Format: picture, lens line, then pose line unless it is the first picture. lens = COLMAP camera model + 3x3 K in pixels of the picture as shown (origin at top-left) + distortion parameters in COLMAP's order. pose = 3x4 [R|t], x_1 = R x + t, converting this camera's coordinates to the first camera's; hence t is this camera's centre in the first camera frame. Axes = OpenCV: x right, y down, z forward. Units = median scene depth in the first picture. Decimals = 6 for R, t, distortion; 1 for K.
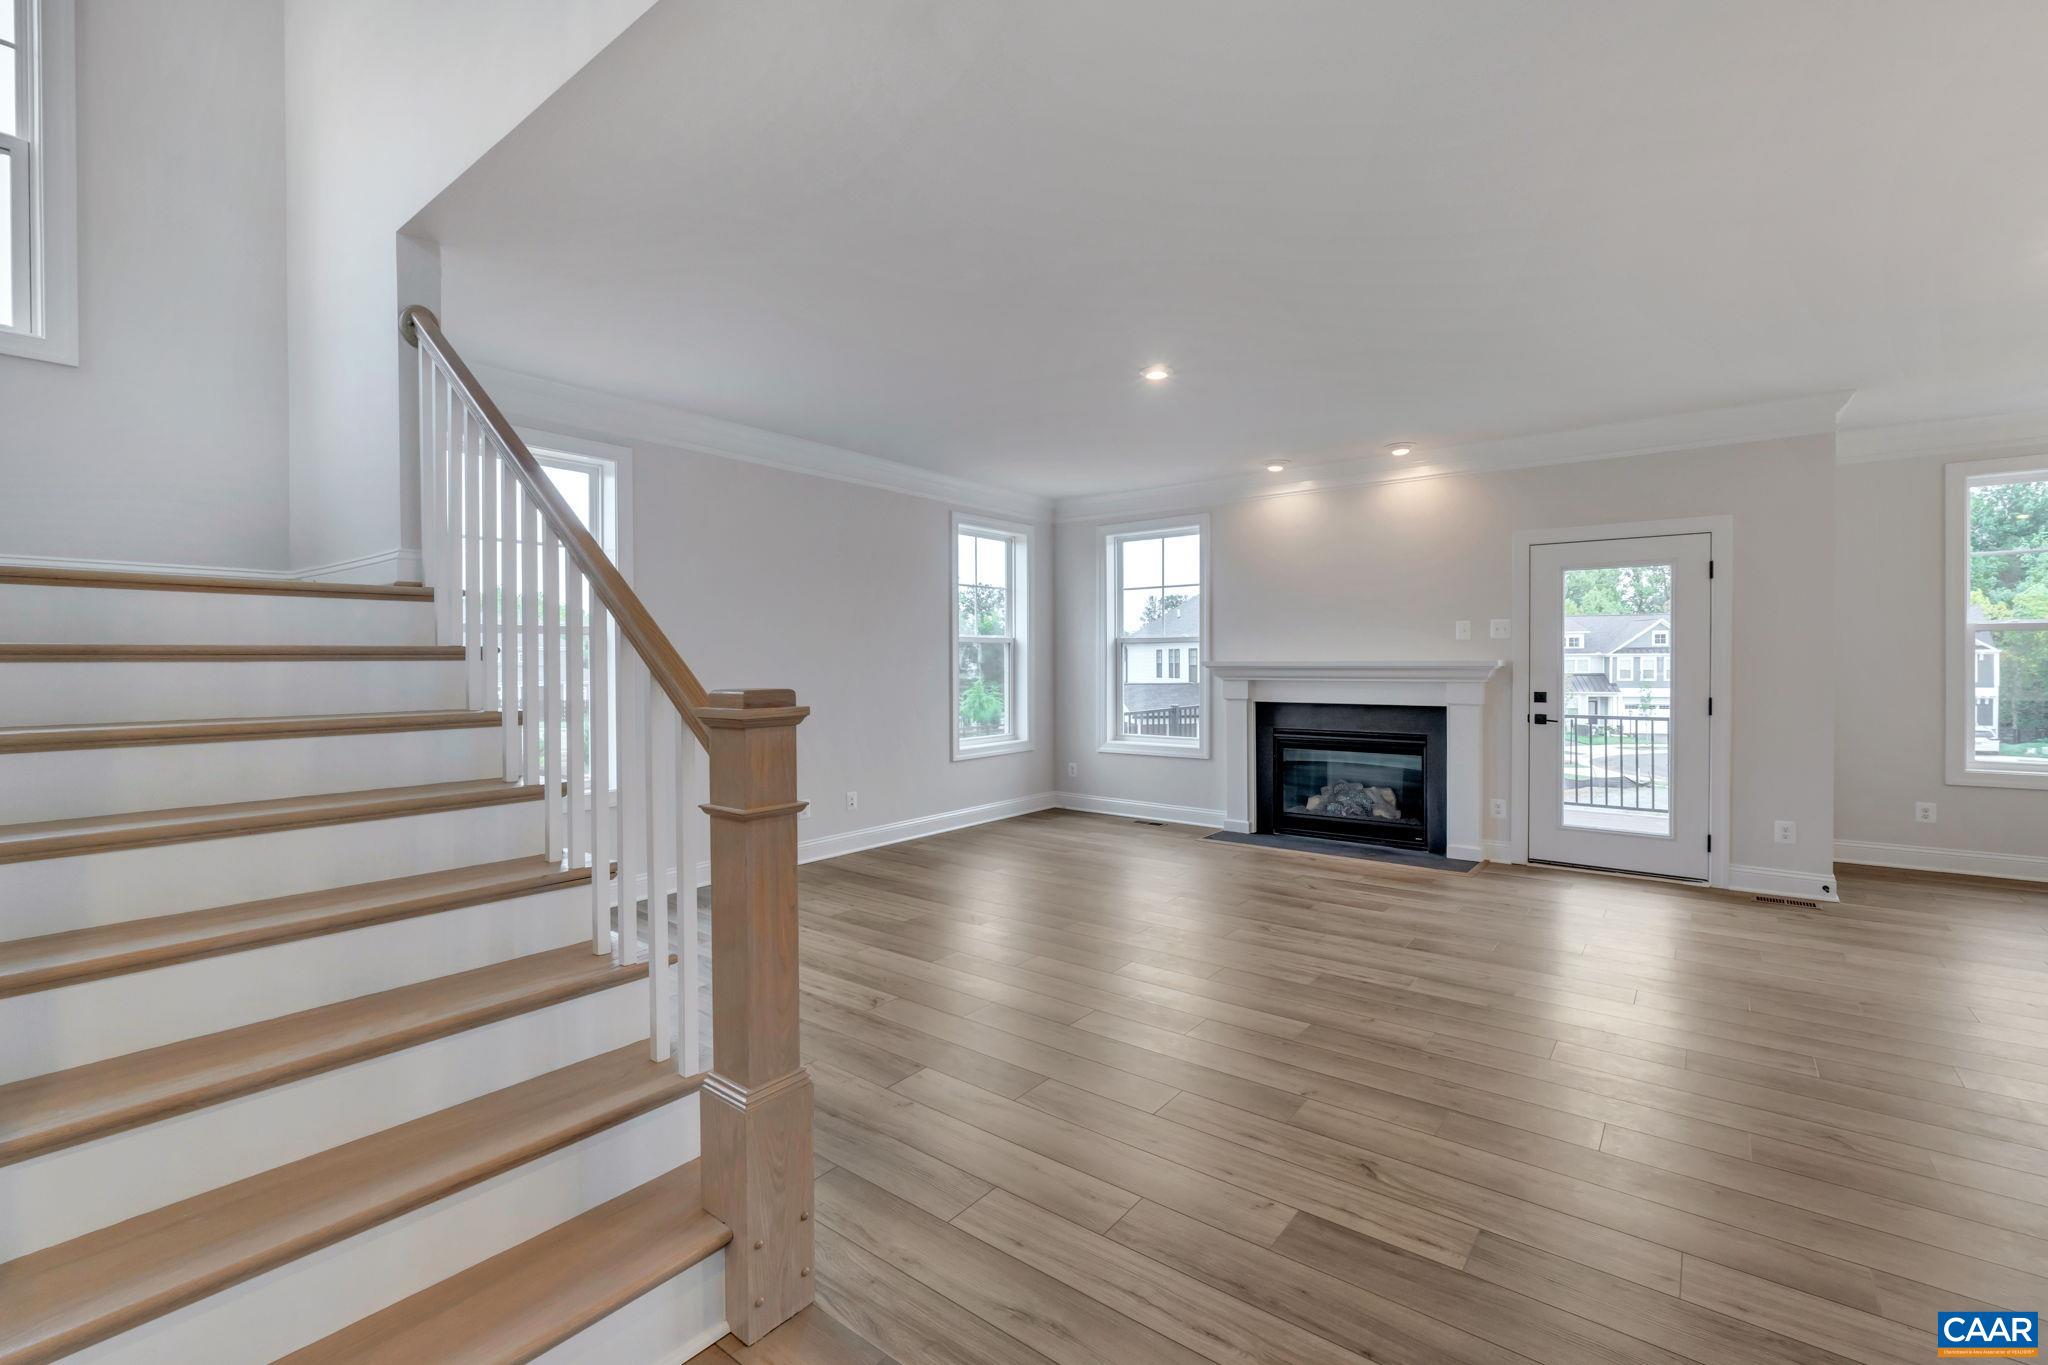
lens RADIAL K [[871.8, 0, 1024.0], [0, 871.8, 682.5], [0, 0, 1]] dist [-0.001064, 0.000155]
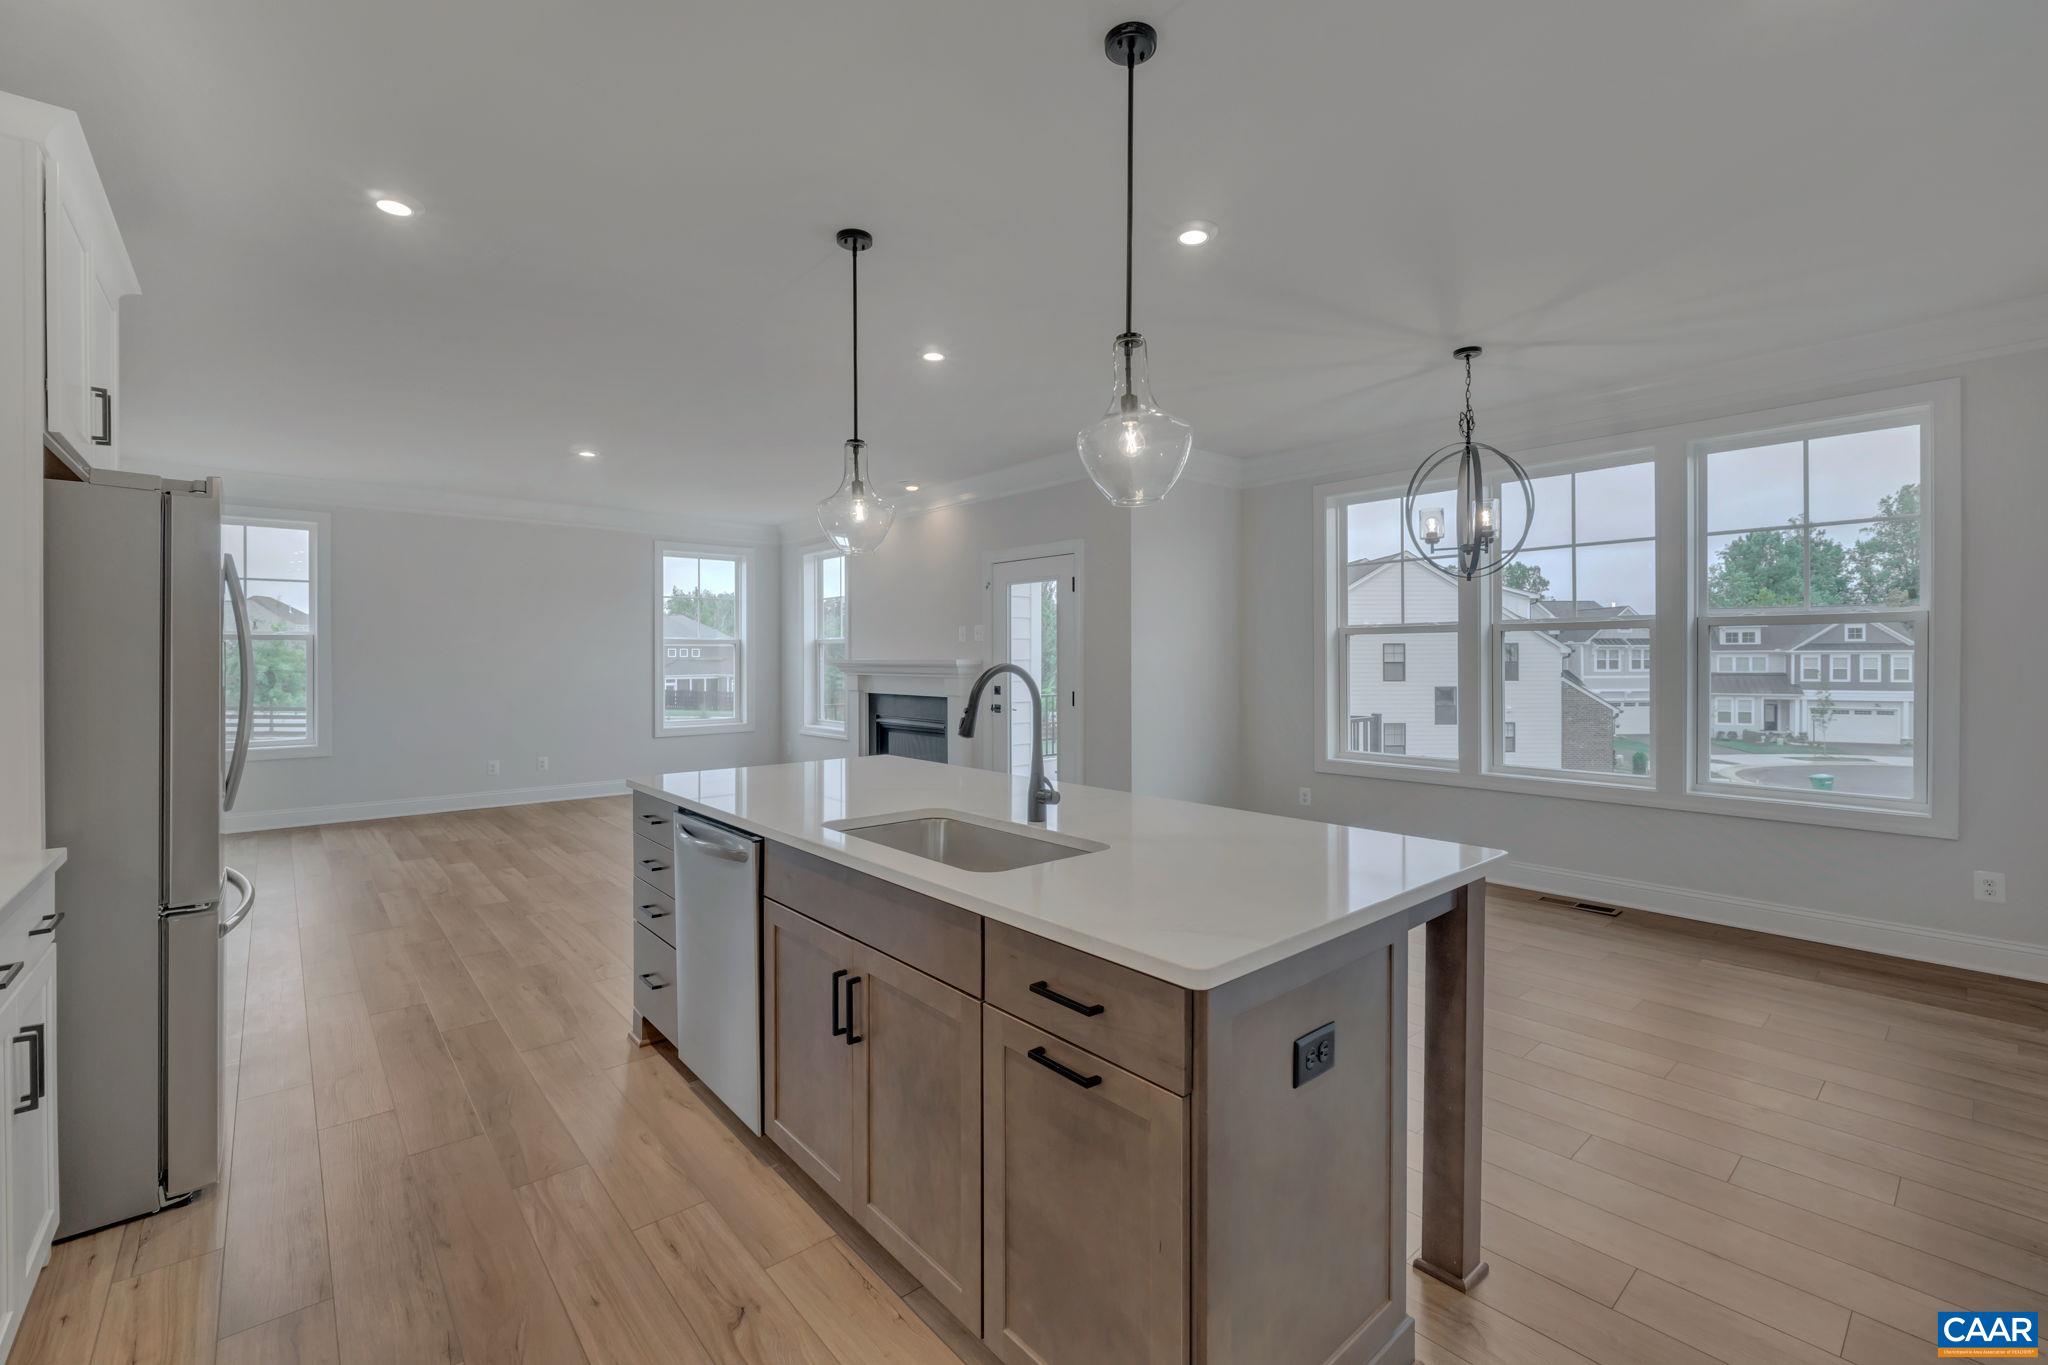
lens RADIAL K [[876.1, 0, 1017.8], [0, 876.1, 668.3], [0, 0, 1]] dist [-0.001889, -0.000349]
pose [[0.980010, 0.005191, -0.198880, 0.771231], [-0.007469, 0.999915, -0.010702, -0.000370], [0.198807, 0.011974, 0.979966, -0.158839]]
